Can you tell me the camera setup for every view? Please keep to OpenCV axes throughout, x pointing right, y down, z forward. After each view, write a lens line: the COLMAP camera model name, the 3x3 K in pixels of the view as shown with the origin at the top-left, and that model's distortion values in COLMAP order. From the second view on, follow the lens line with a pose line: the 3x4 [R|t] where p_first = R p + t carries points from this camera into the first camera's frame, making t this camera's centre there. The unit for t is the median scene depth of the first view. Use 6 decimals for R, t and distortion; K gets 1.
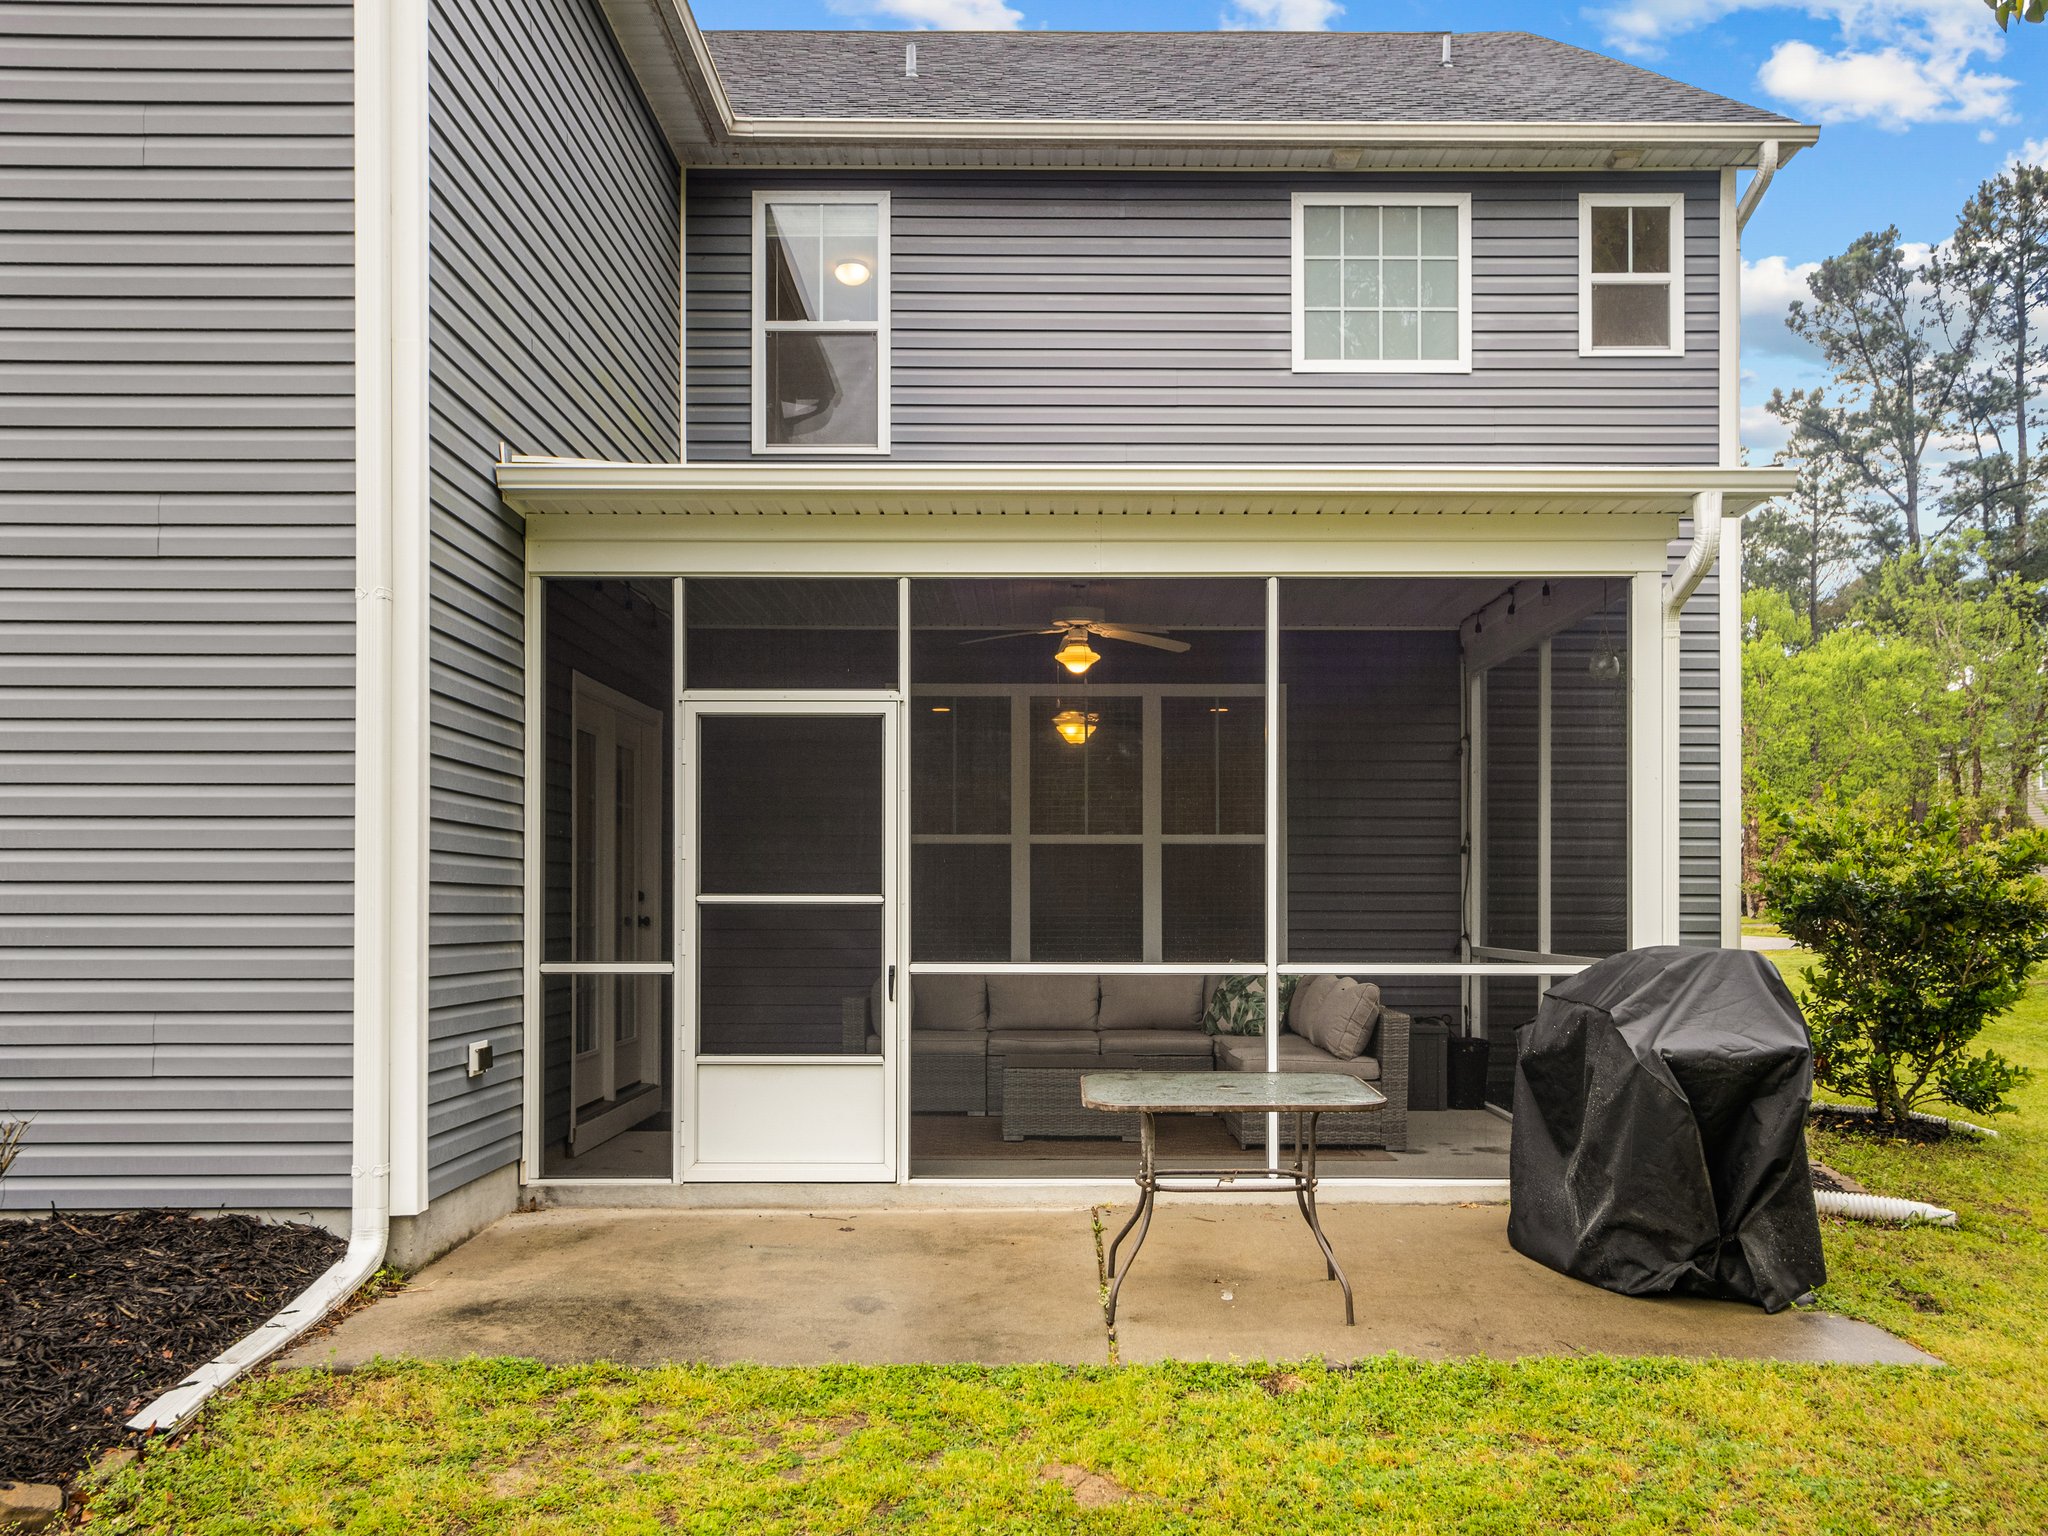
lens RADIAL K [[1694.8, 0, 1024.0], [0, 1694.8, 768.0], [0, 0, 1]] dist [0.006292, 0.004973]
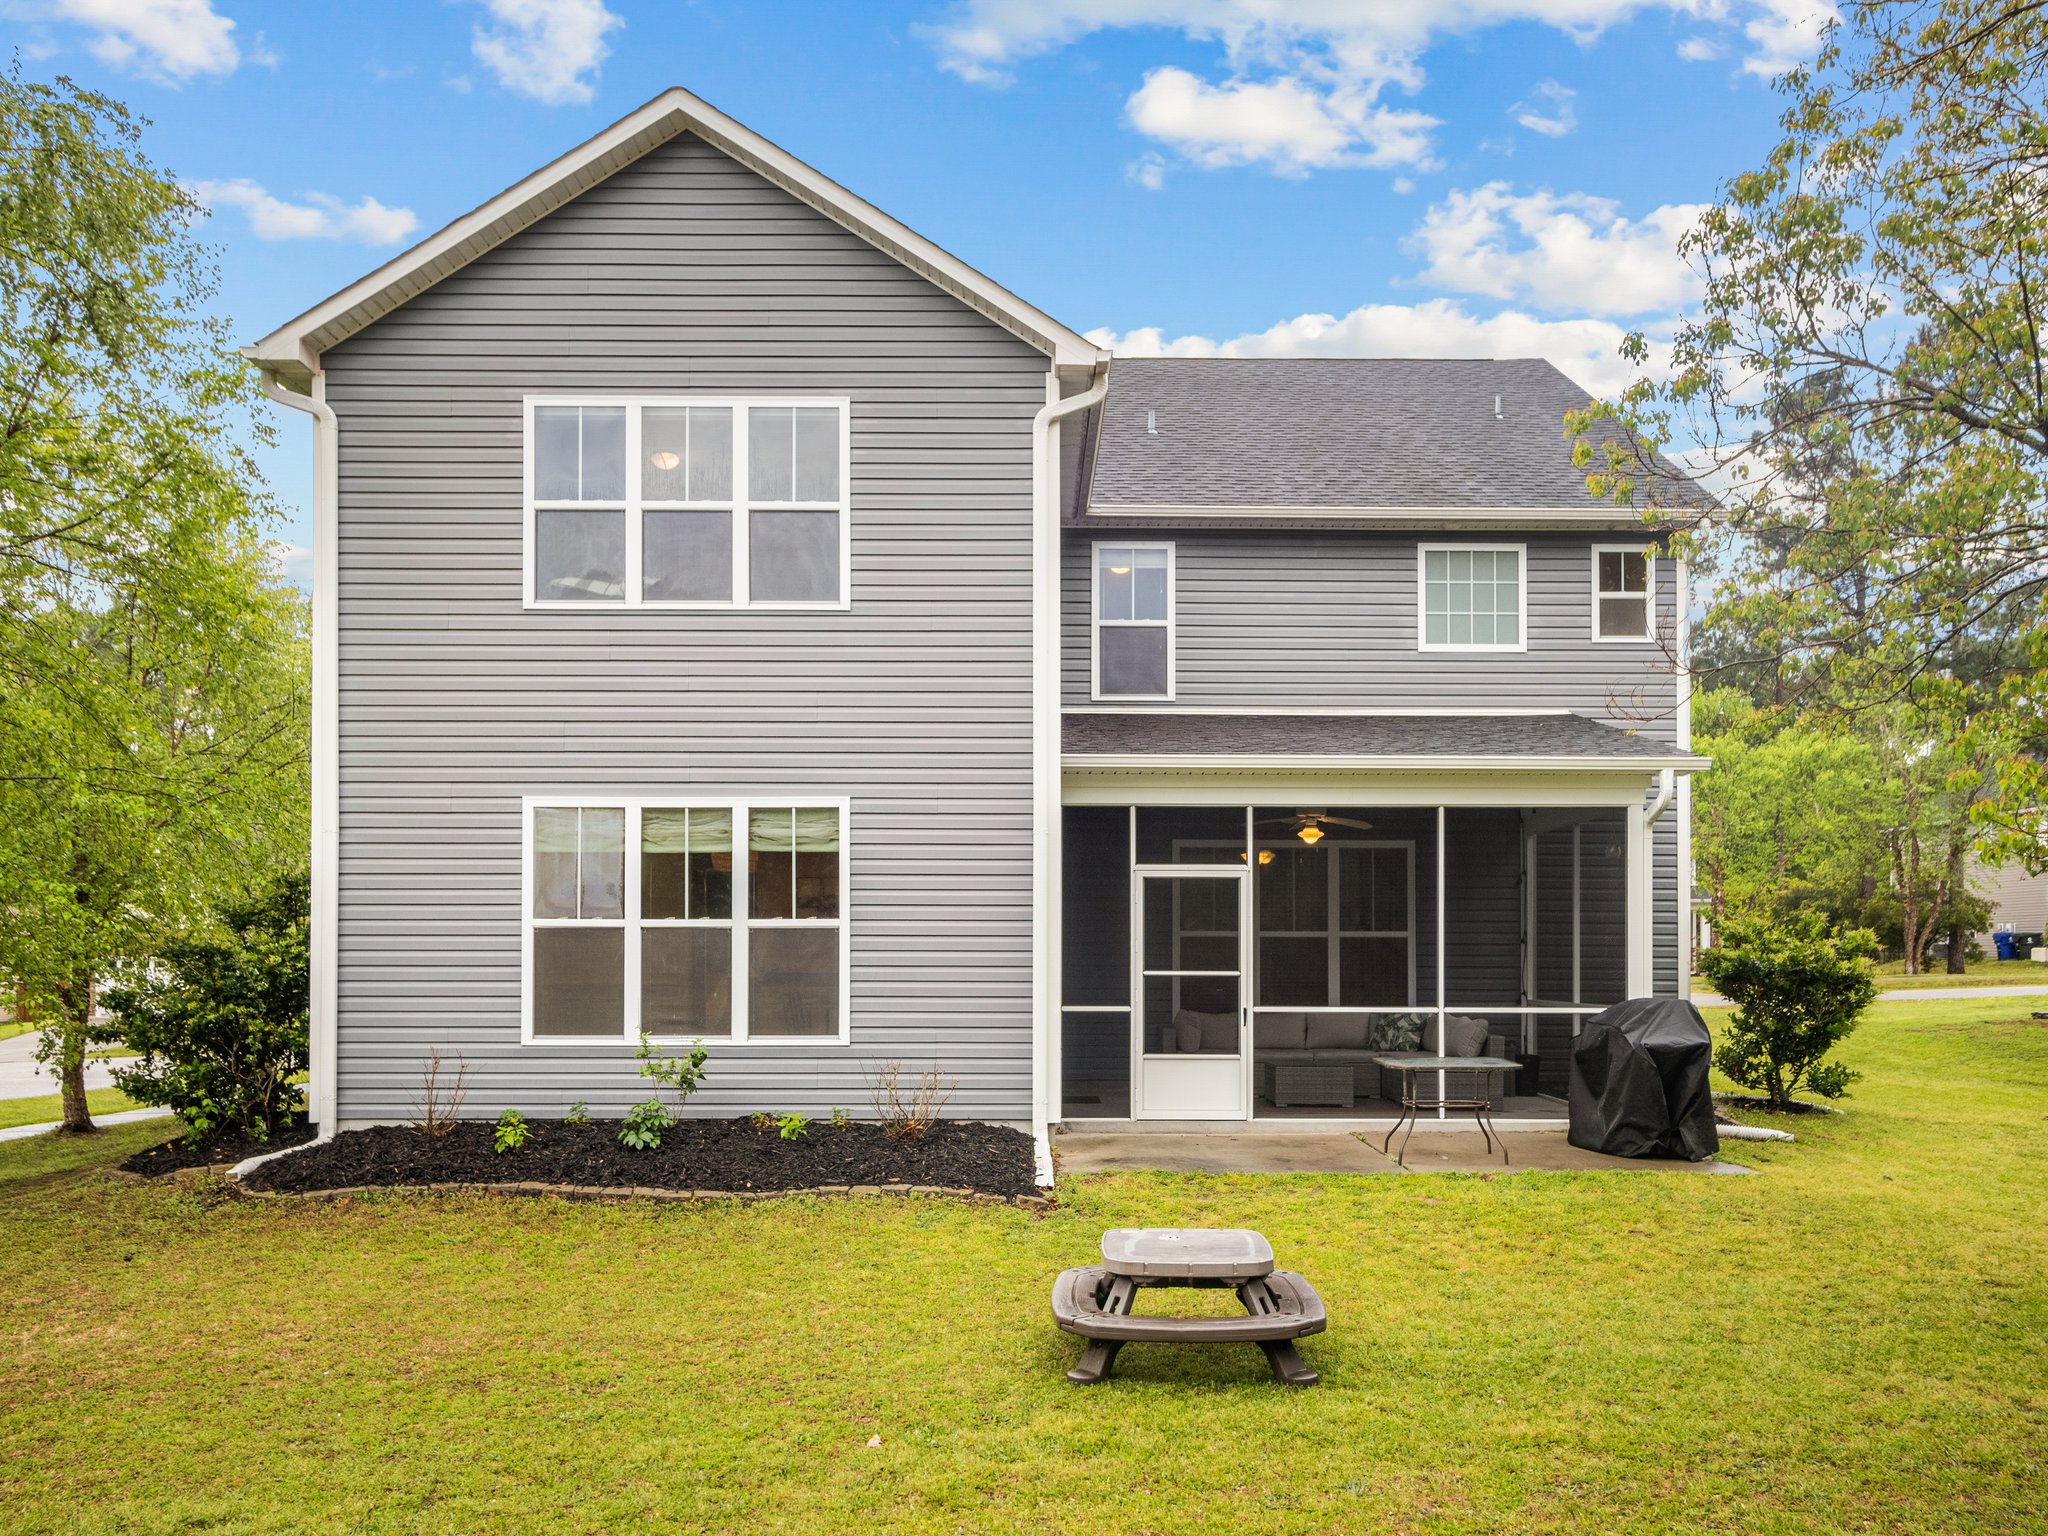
lens RADIAL K [[1644.6, 0, 1020.3], [0, 1644.6, 817.7], [0, 0, 1]] dist [0.007460, -0.003612]
pose [[0.999999, 0.001444, 0.000567, -0.250051], [-0.001440, 0.999971, -0.007507, -0.063856], [-0.000578, 0.007506, 0.999972, -0.653563]]
